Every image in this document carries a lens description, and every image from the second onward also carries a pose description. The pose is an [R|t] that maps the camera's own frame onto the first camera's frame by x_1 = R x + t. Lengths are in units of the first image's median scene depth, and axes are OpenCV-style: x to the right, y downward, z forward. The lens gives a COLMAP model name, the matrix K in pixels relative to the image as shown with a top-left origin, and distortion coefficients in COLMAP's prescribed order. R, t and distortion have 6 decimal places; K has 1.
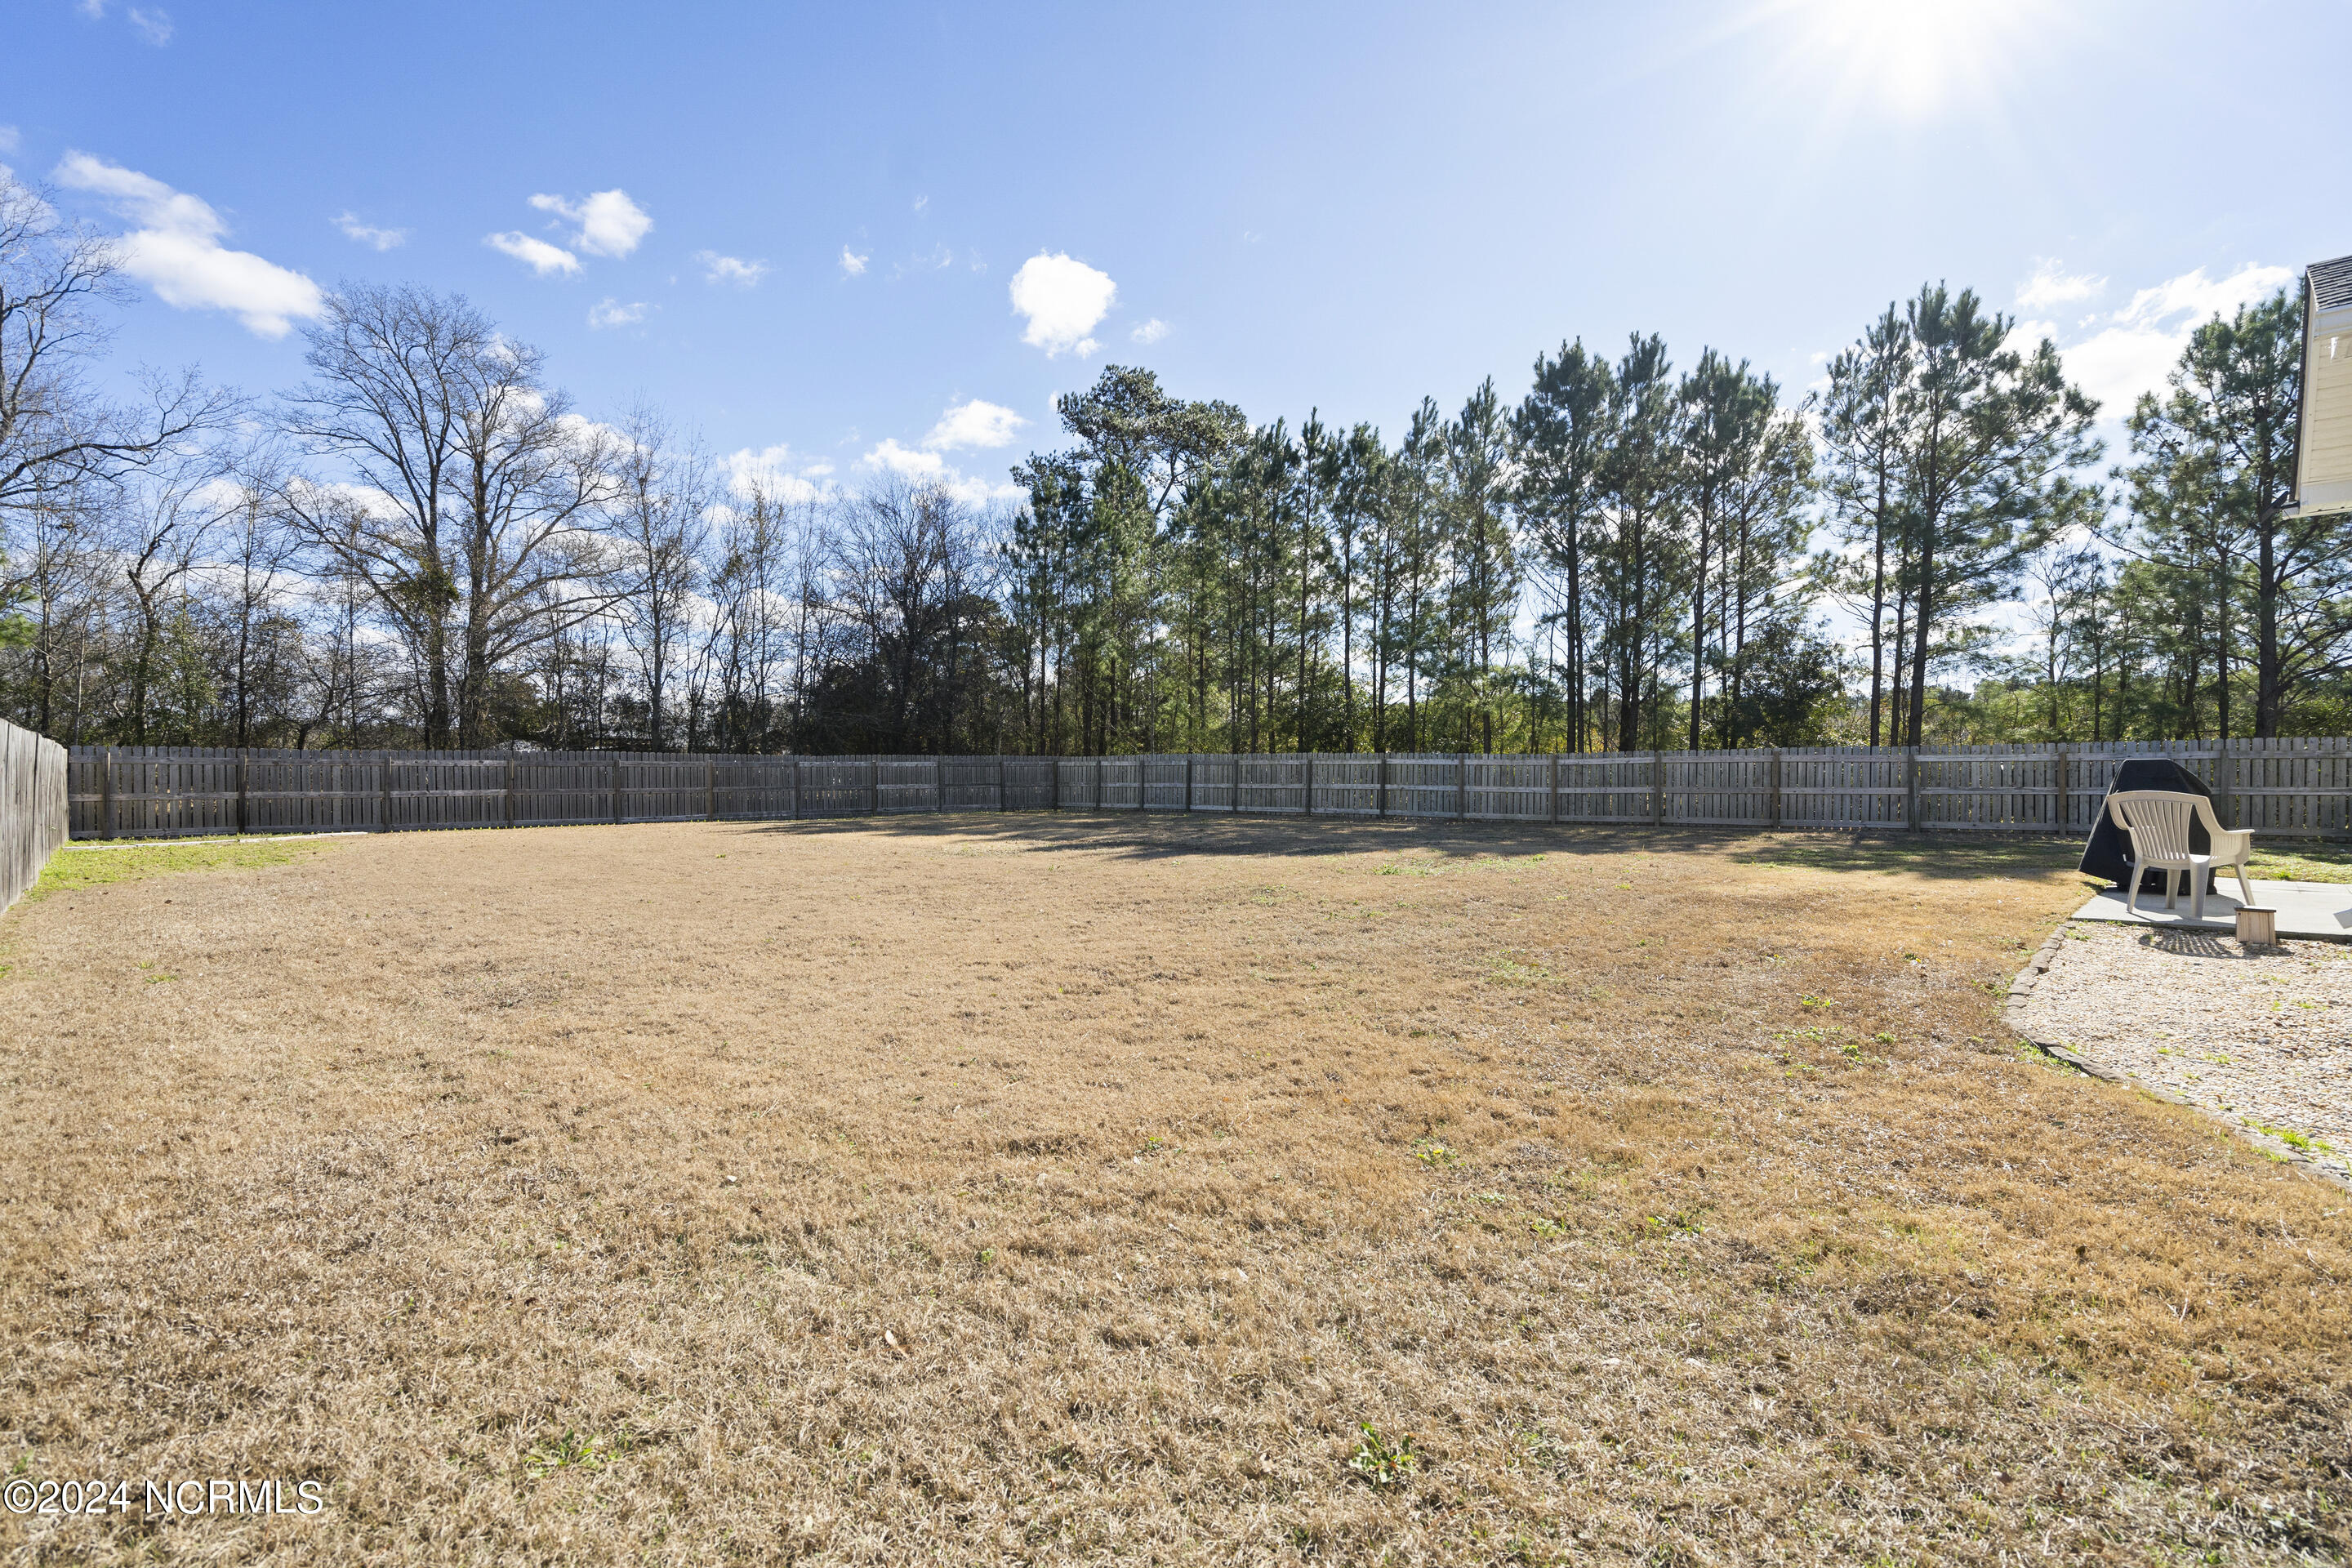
lens RADIAL K [[1126.8, 0, 1176.0], [0, 1126.8, 784.0], [0, 0, 1]] dist [-0.007883, -0.000219]
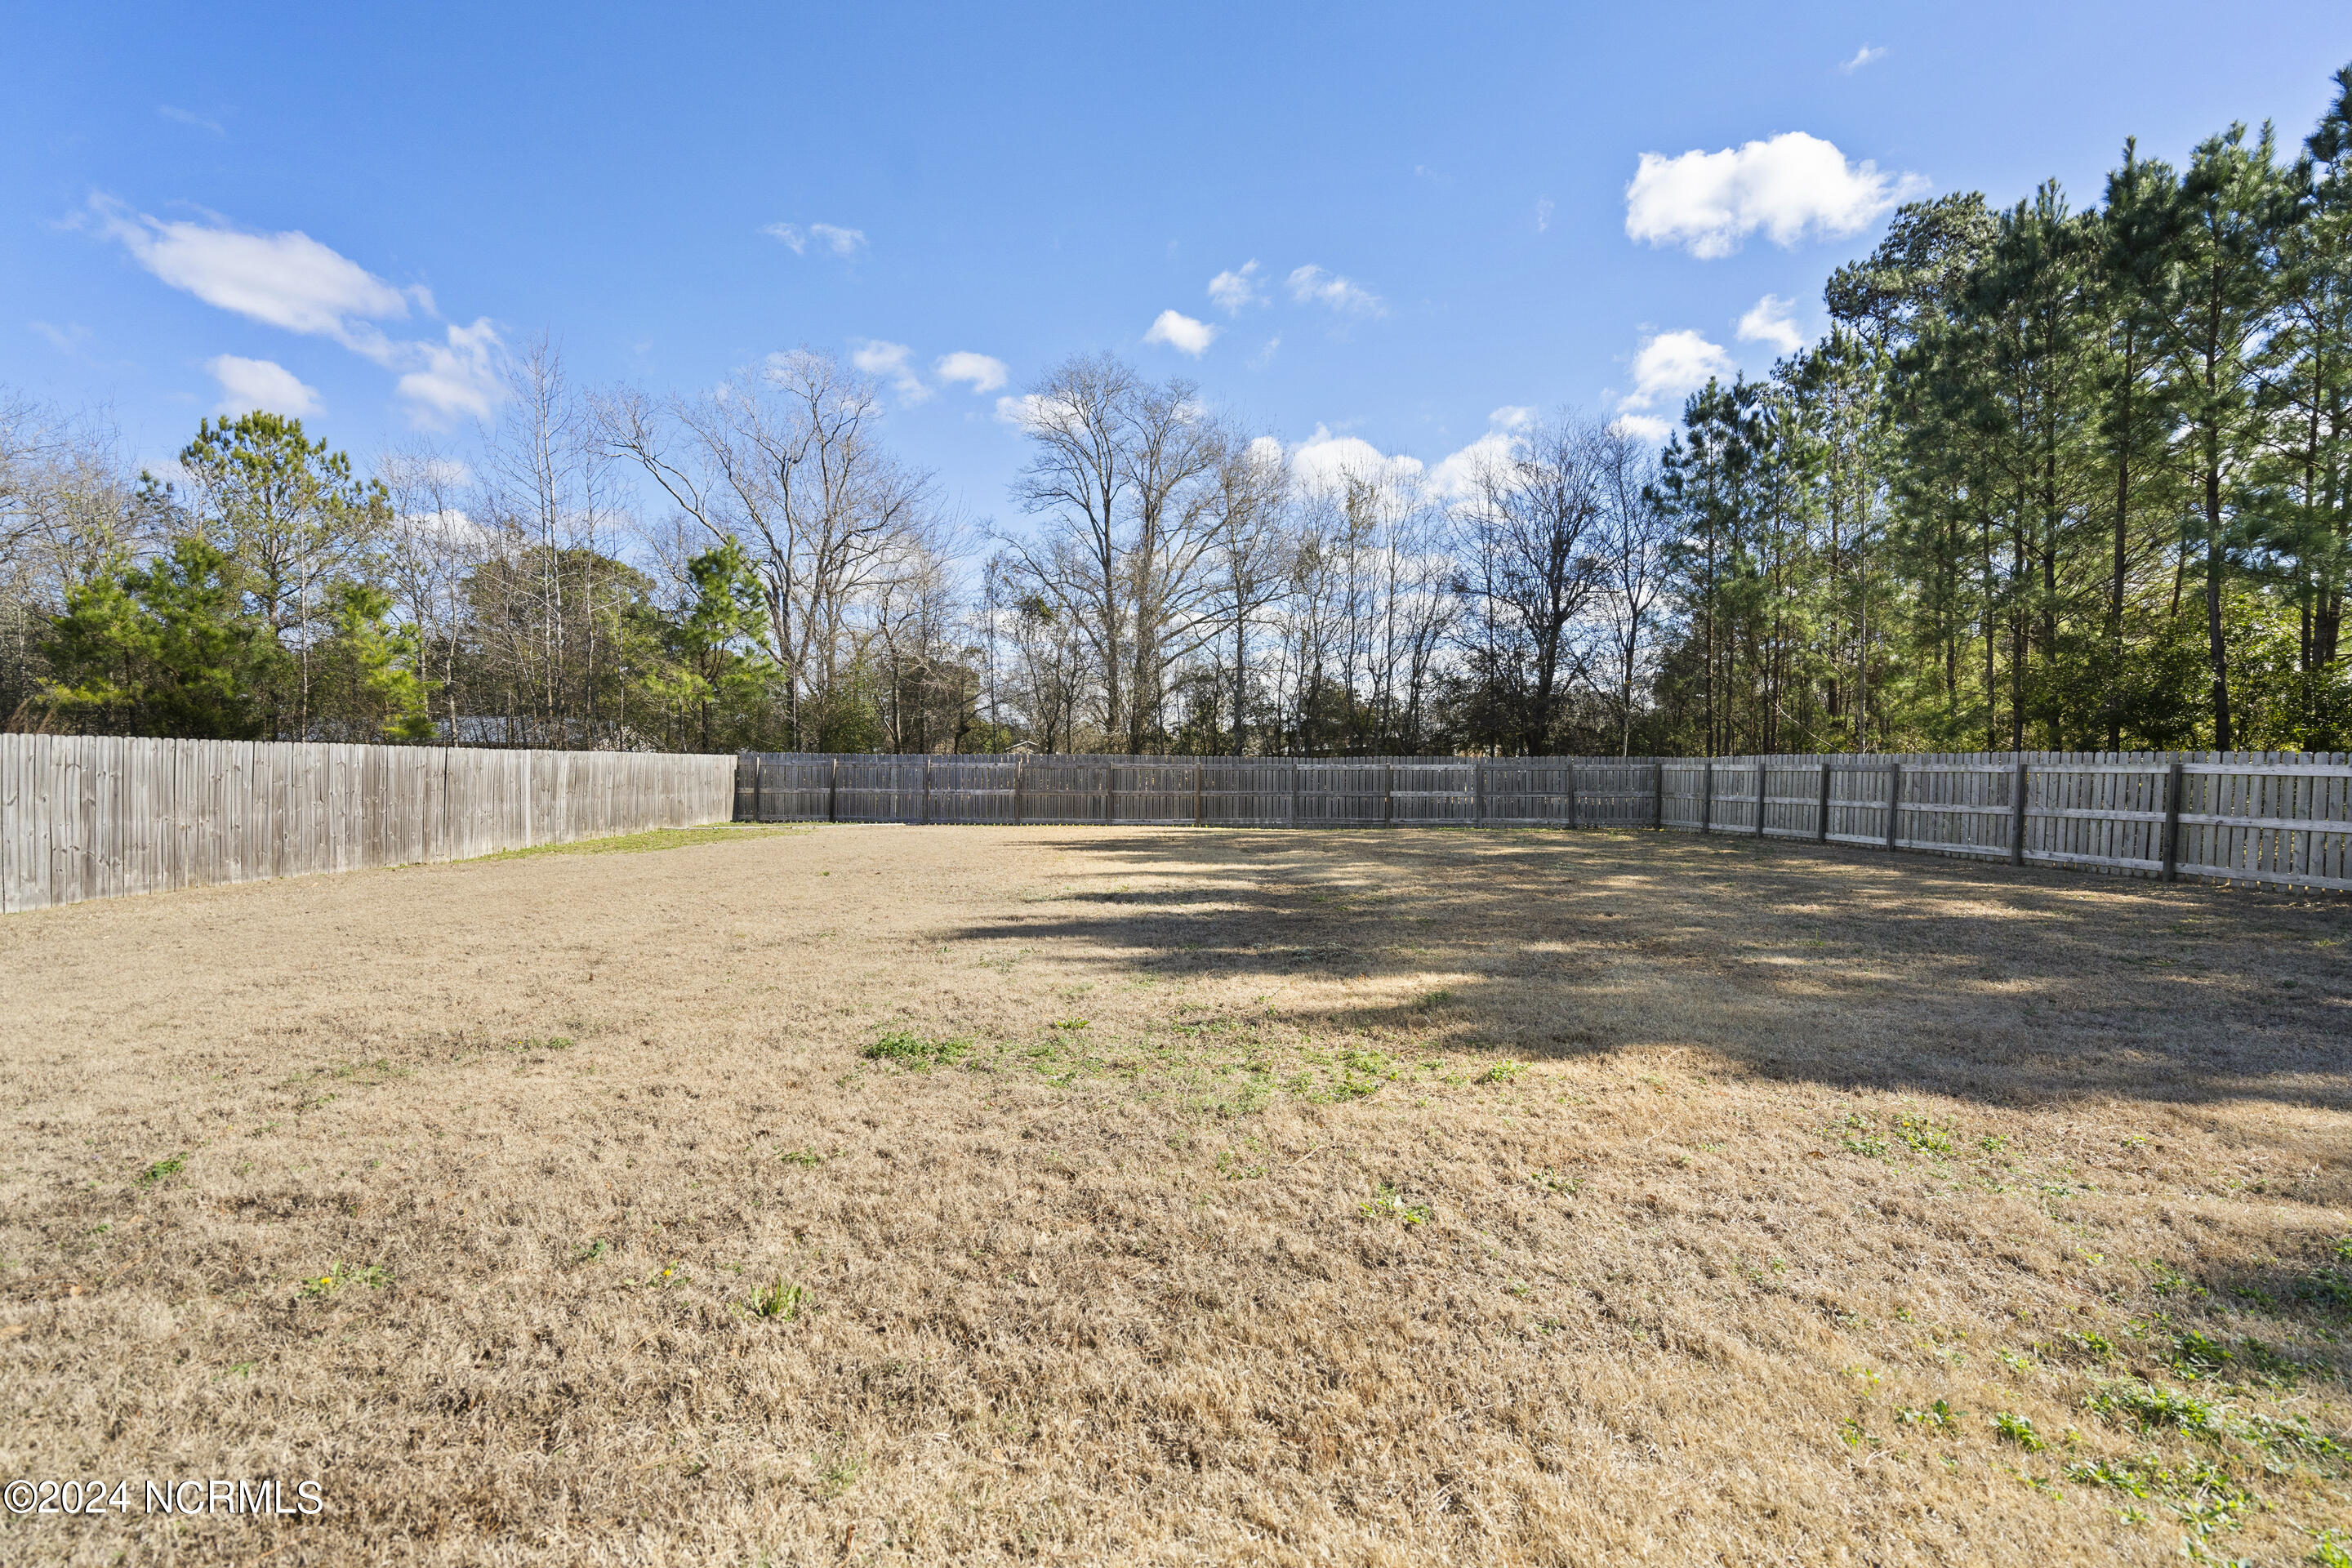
lens RADIAL K [[1109.1, 0, 1119.9], [0, 1109.1, 772.9], [0, 0, 1]] dist [0.016413, -0.000150]
pose [[0.682192, 0.009780, -0.731108, 0.205615], [-0.014740, 0.999891, -0.000378, -0.009658], [0.731025, 0.011034, 0.682262, 0.261299]]
